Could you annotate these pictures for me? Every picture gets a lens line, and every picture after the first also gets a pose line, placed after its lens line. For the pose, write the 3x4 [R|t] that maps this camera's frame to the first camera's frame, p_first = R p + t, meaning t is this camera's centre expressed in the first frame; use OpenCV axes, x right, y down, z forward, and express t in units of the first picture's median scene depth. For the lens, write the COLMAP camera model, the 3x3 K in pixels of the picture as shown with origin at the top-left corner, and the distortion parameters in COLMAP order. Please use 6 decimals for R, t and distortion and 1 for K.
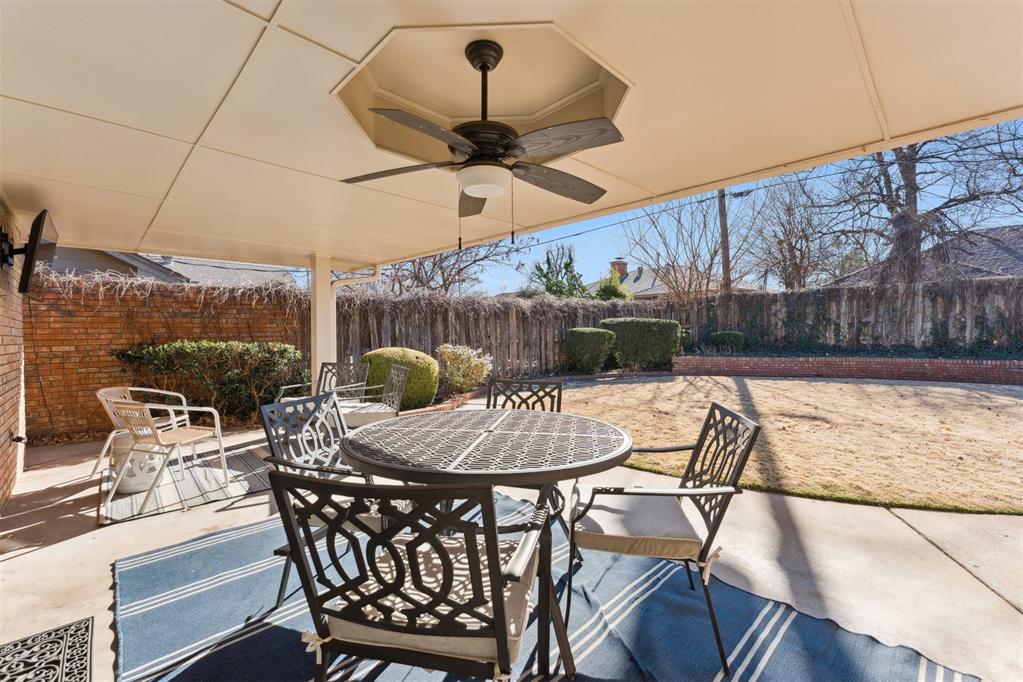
lens RADIAL K [[433.9, 0, 509.3], [0, 433.9, 336.9], [0, 0, 1]] dist [0.000059, 0.000298]
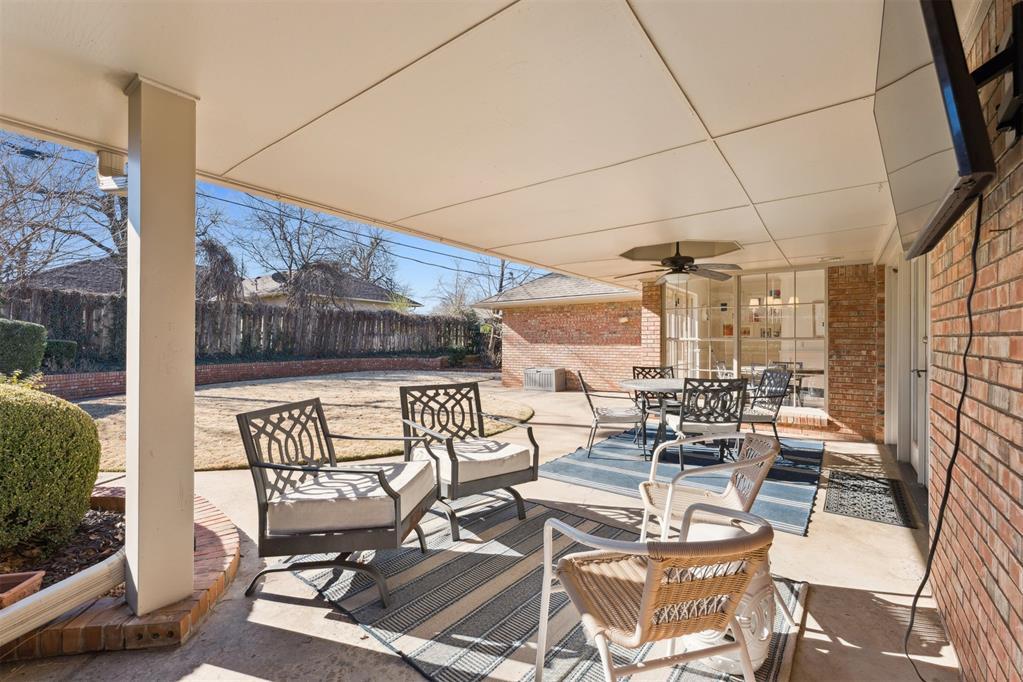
lens RADIAL K [[433.9, 0, 509.3], [0, 433.9, 336.9], [0, 0, 1]] dist [0.000059, 0.000298]
pose [[-0.149100, 0.018126, 0.988656, -1.010886], [0.005831, 0.999831, -0.017452, -0.001052], [-0.988805, 0.003163, -0.149181, 1.011349]]
